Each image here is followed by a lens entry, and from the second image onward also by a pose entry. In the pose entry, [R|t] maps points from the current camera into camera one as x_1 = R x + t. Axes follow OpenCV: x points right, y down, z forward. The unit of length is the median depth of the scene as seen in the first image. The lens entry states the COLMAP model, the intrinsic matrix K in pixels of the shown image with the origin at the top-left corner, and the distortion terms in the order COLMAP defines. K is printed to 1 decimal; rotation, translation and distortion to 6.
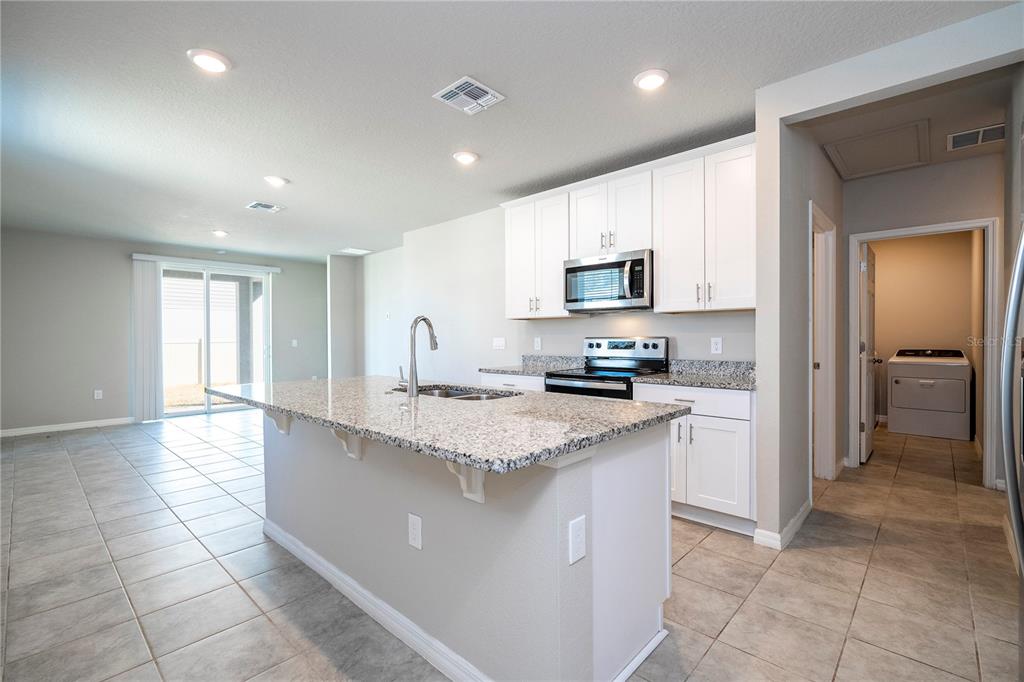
lens RADIAL K [[459.4, 0, 516.4], [0, 459.4, 340.7], [0, 0, 1]] dist [-0.001973, 0.000928]
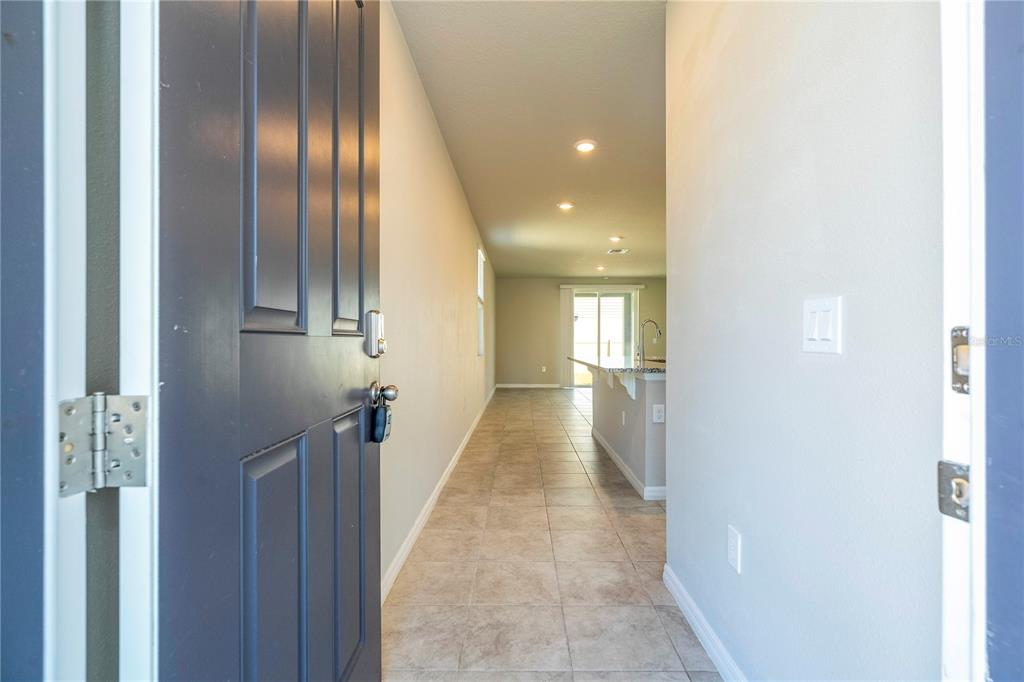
lens RADIAL K [[459.4, 0, 514.2], [0, 459.4, 341.1], [0, 0, 1]] dist [-0.001973, 0.000928]
pose [[0.669456, 0.004955, -0.742835, 0.510708], [-0.009081, 0.999958, -0.001513, 0.027944], [0.742796, 0.007759, 0.669472, -0.412330]]
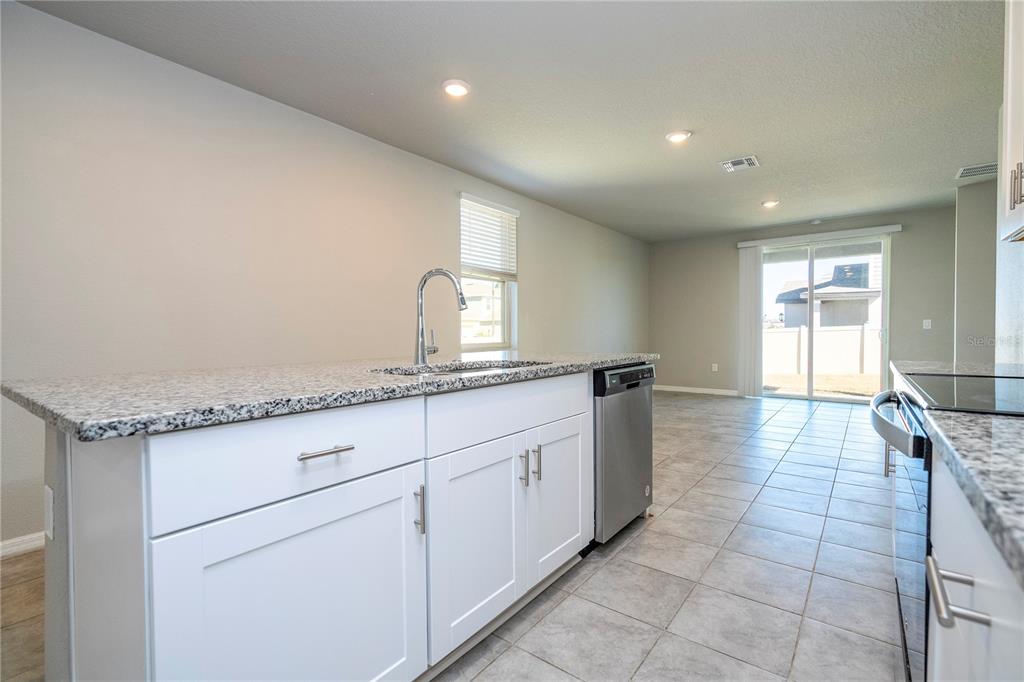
lens RADIAL K [[459.4, 0, 511.5], [0, 459.4, 337.0], [0, 0, 1]] dist [-0.001973, 0.000928]
pose [[0.089632, 0.014976, -0.995862, 0.400145], [-0.008609, 0.999861, 0.014261, 0.045871], [0.995938, 0.007295, 0.089749, 0.642094]]
